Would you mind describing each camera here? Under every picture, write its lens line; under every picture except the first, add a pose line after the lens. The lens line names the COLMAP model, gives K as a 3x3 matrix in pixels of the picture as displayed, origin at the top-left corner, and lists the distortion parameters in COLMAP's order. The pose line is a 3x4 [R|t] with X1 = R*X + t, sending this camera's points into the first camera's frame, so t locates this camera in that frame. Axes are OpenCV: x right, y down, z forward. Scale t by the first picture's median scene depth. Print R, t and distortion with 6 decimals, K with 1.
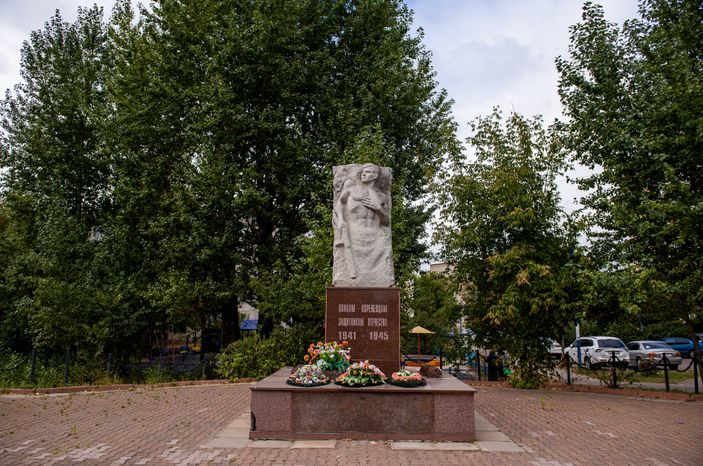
lens RADIAL K [[486.2, 0, 351.5], [0, 486.2, 233.0], [0, 0, 1]] dist [-0.045959, -0.002400]
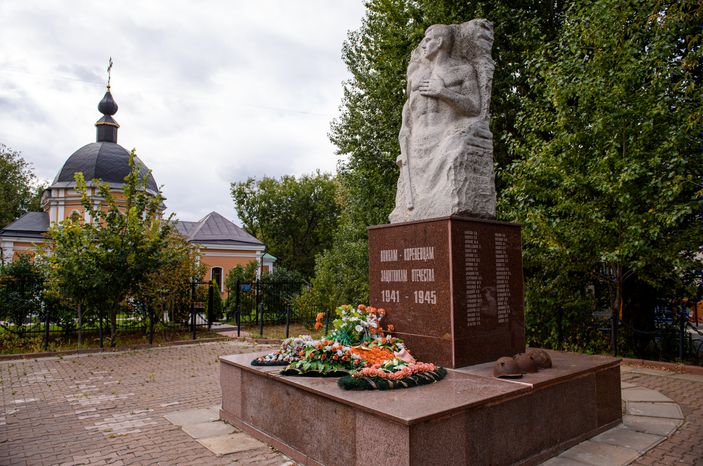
lens RADIAL K [[478.0, 0, 351.5], [0, 478.0, 233.0], [0, 0, 1]] dist [-0.045186, -0.000847]
pose [[0.623749, -0.086786, -0.776792, 0.433654], [0.158806, 0.987159, 0.017229, 0.096556], [0.765322, -0.134106, 0.629522, 0.507643]]
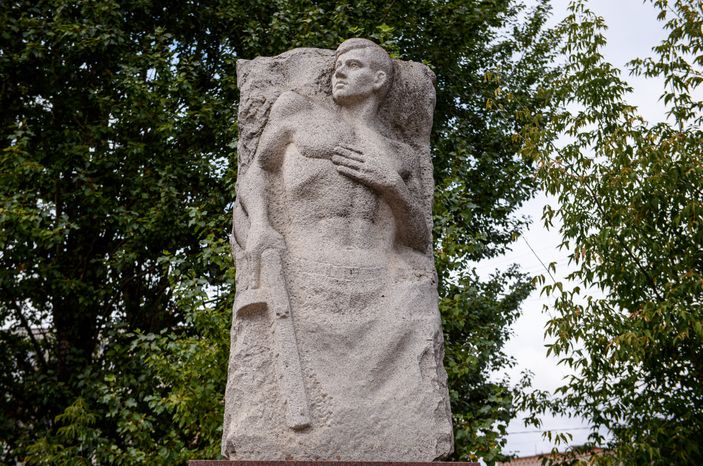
lens RADIAL K [[1053.6, 0, 351.5], [0, 1053.6, 233.0], [0, 0, 1]] dist [0.135360, 0.008089]
pose [[0.999553, 0.002835, 0.029777, 0.014025], [0.001617, 0.988920, -0.148439, 0.069650], [-0.029868, 0.148421, 0.988473, 0.390258]]
